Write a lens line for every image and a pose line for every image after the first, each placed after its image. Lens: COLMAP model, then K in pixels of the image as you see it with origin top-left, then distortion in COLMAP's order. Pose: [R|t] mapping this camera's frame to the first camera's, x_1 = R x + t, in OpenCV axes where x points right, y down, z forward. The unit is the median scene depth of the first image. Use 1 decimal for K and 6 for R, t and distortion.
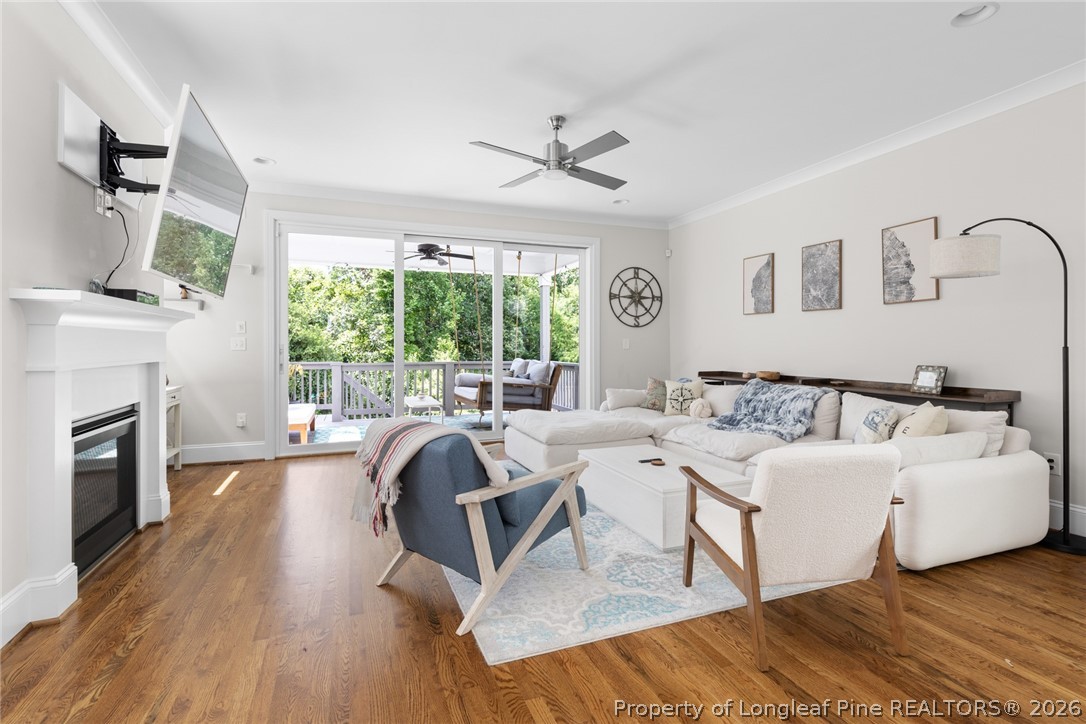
lens RADIAL K [[508.2, 0, 543.8], [0, 508.2, 343.9], [0, 0, 1]] dist [-0.001121, -0.000526]
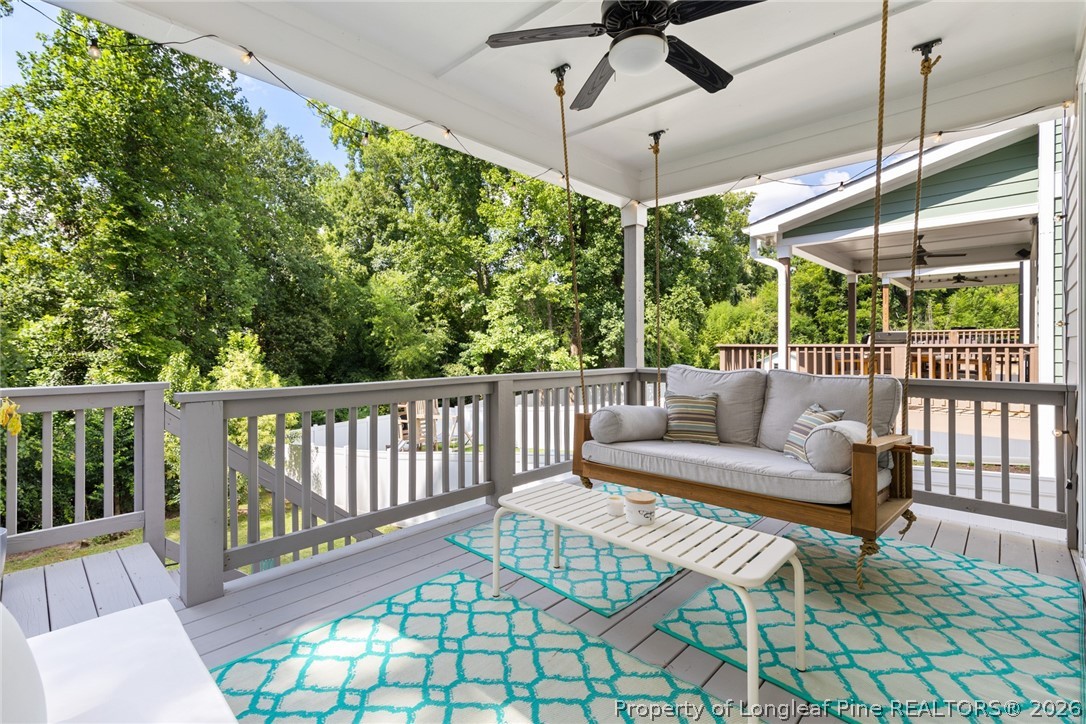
lens RADIAL K [[495.0, 0, 556.5], [0, 495.0, 343.4], [0, 0, 1]] dist [0.000731, 0.000081]
pose [[0.890800, 0.004915, 0.454370, -0.440667], [-0.005775, 0.999983, 0.000505, 0.010249], [-0.454360, -0.003073, 0.890813, 0.788861]]
